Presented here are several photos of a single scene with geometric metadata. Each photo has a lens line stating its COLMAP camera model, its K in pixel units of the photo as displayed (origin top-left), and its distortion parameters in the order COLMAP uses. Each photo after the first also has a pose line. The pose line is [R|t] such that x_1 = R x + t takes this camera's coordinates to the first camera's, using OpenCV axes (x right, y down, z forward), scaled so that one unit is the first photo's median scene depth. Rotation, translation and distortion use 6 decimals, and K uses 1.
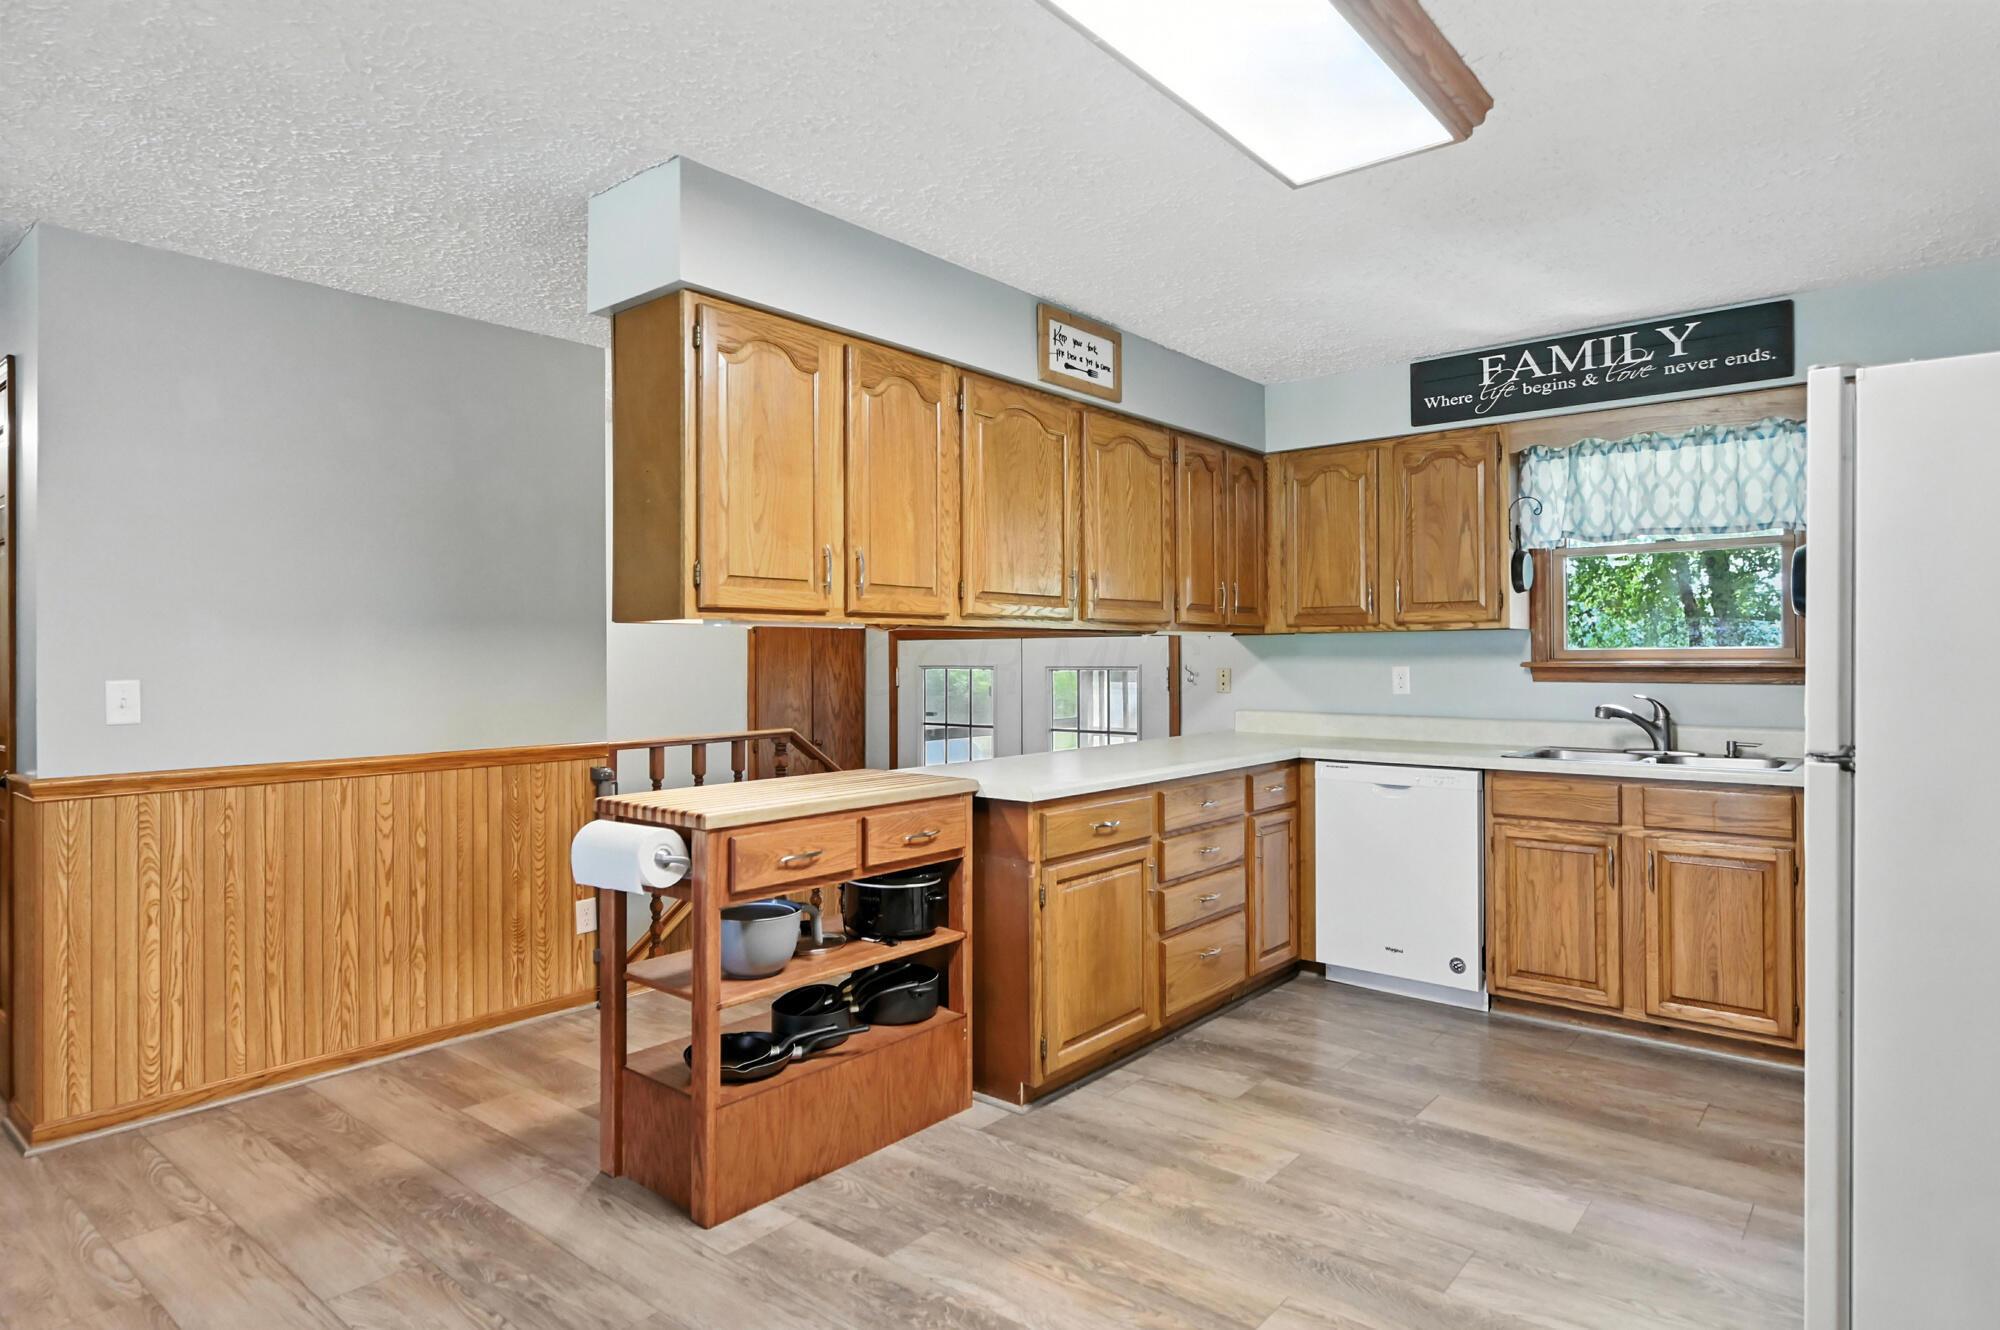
lens RADIAL K [[1127.4, 0, 1006.5], [0, 1127.4, 653.8], [0, 0, 1]] dist [0.000679, 0.000802]
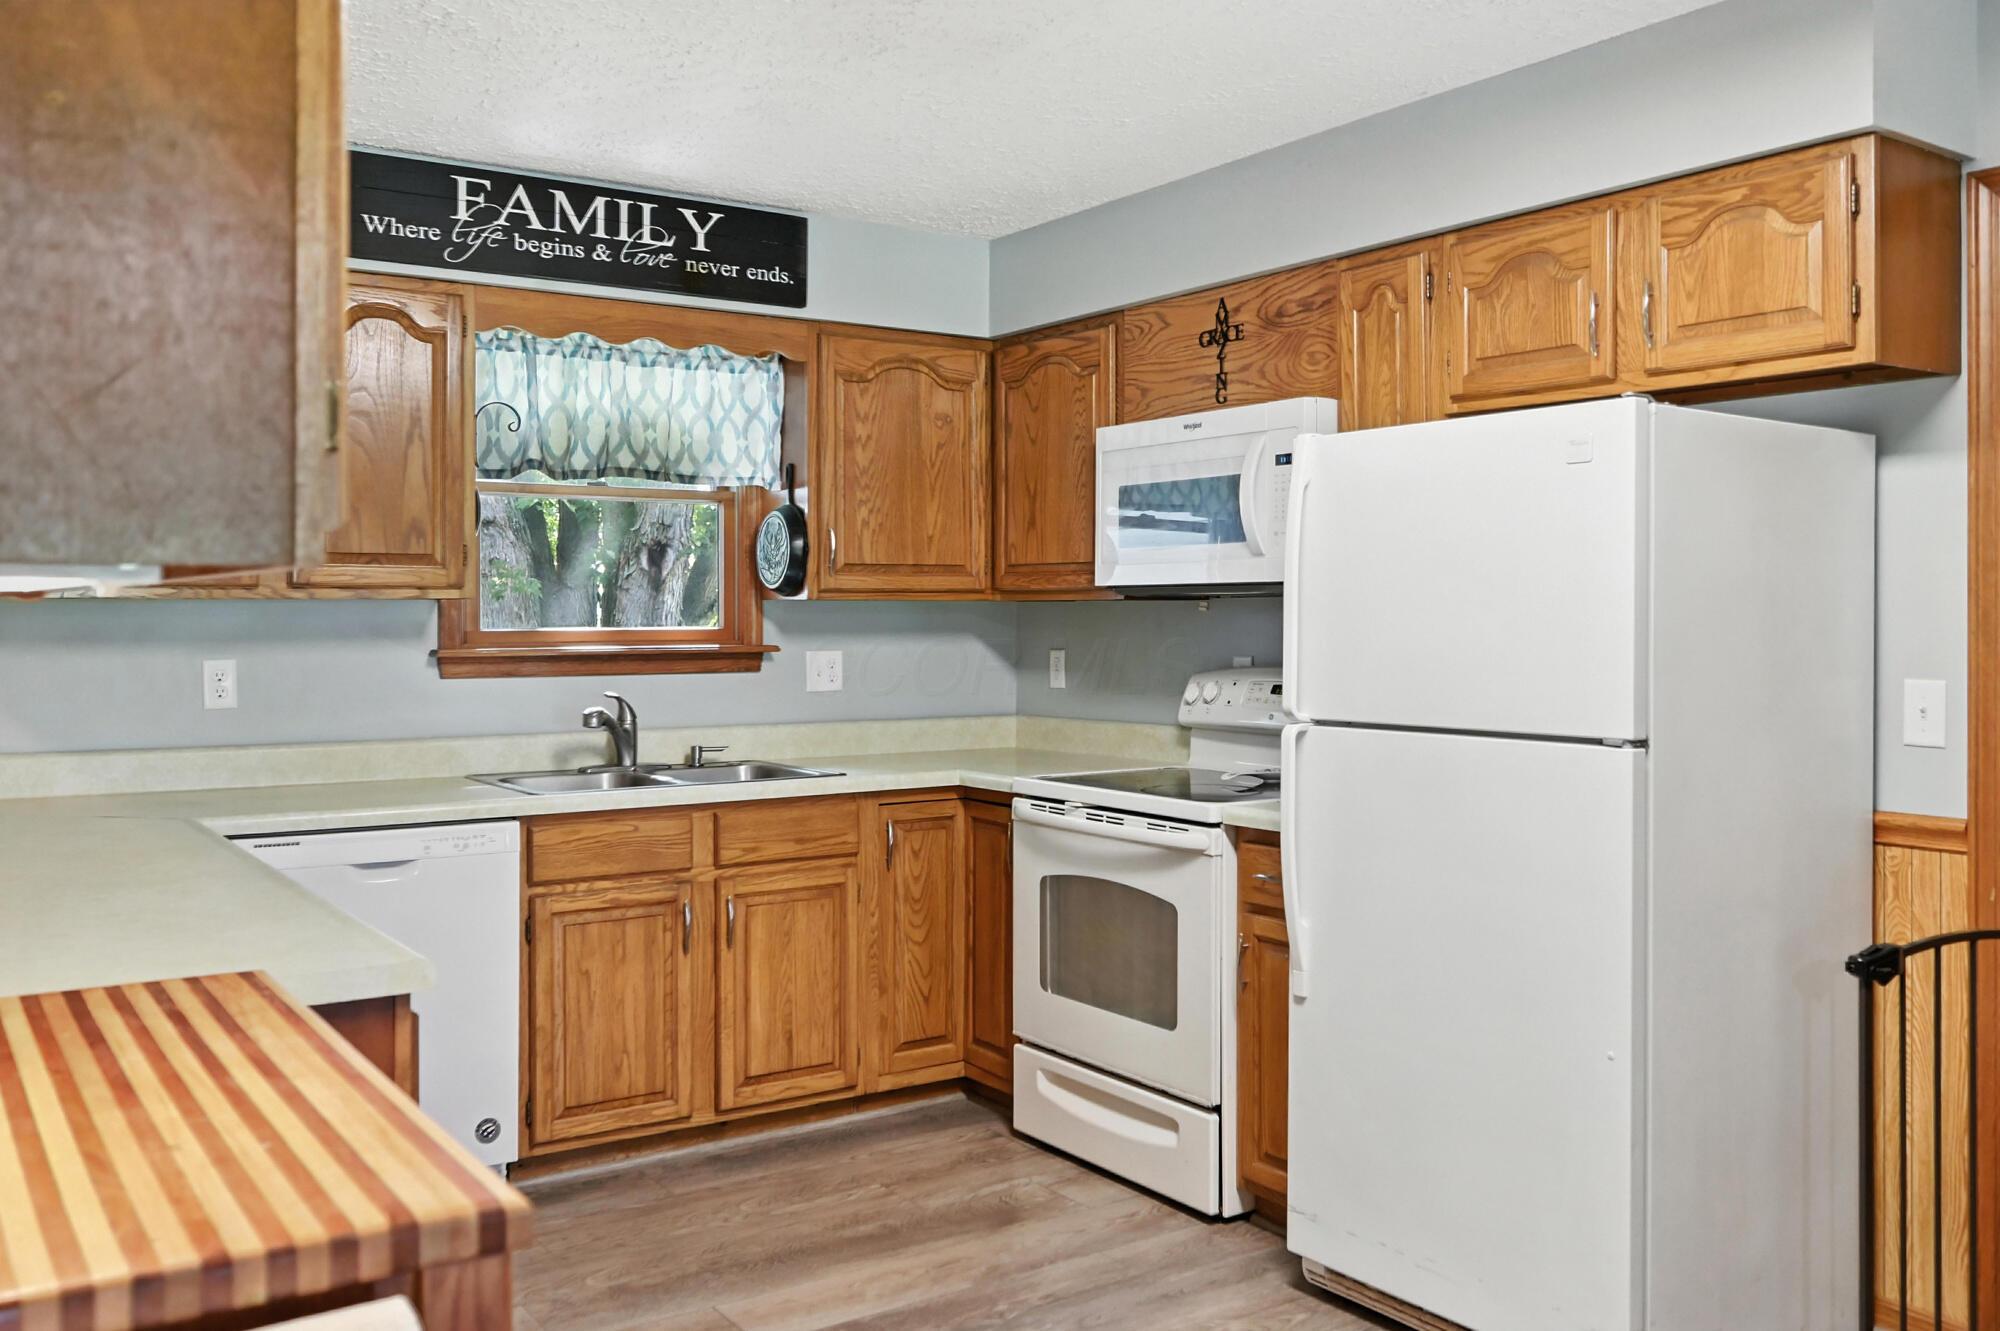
lens RADIAL K [[1666.1, 0, 1005.1], [0, 1666.1, 620.5], [0, 0, 1]] dist [0.002448, -0.001913]
pose [[0.278934, 0.000011, 0.960310, -0.452424], [-0.002437, 0.999997, 0.000696, -0.013189], [-0.960307, -0.002534, 0.278933, 0.494716]]
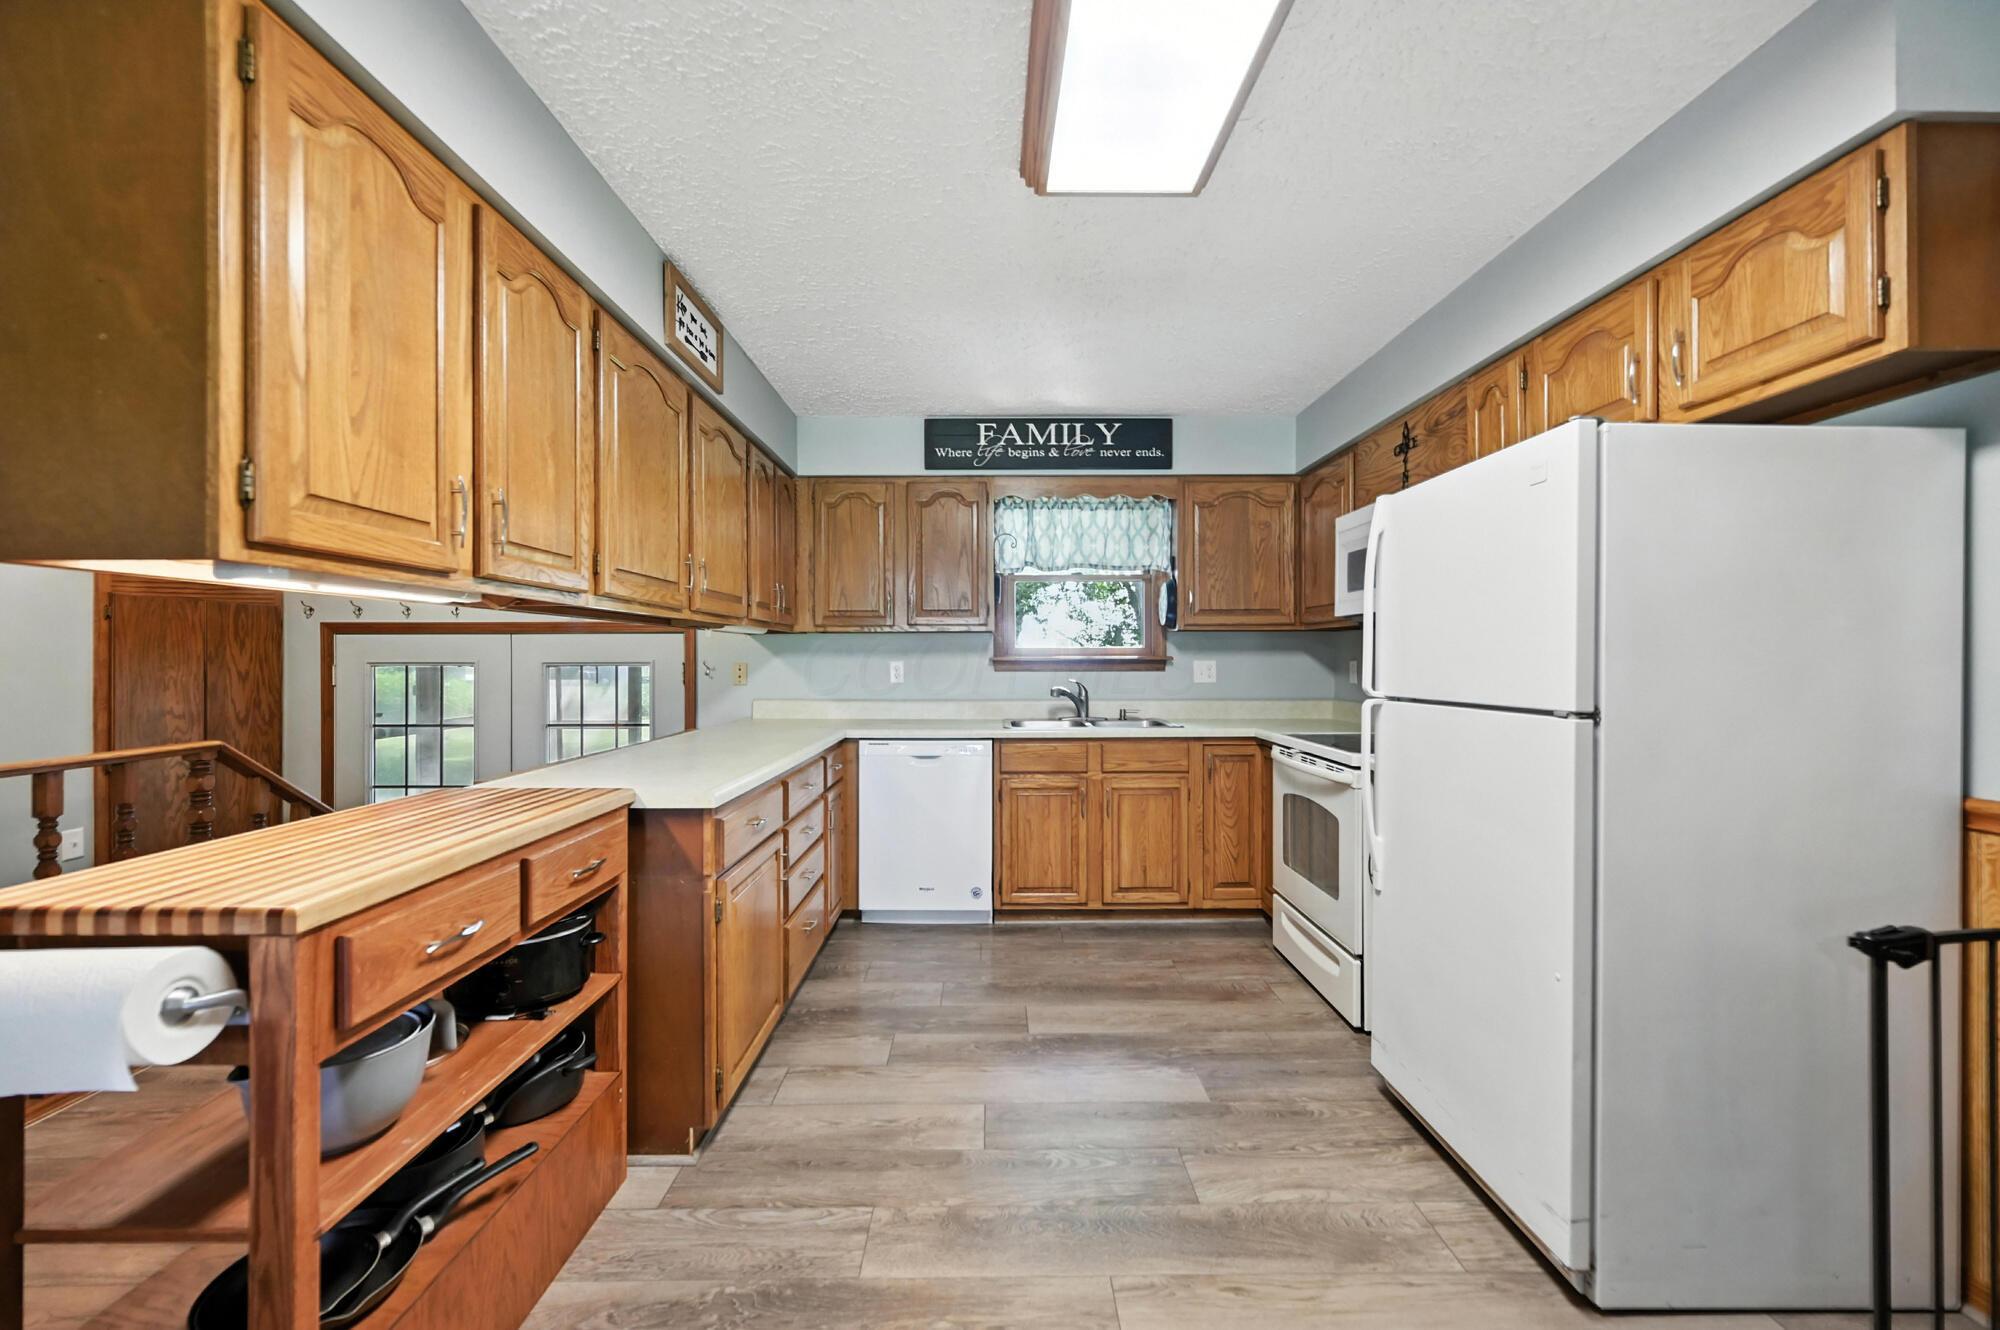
lens RADIAL K [[791.3, 0, 1002.6], [0, 791.3, 661.6], [0, 0, 1]] dist [-0.000453, -0.000107]
pose [[0.766731, -0.000156, 0.641968, -0.166225], [-0.002262, 0.999993, 0.002945, 0.012179], [-0.641964, -0.003710, 0.766726, 0.315197]]
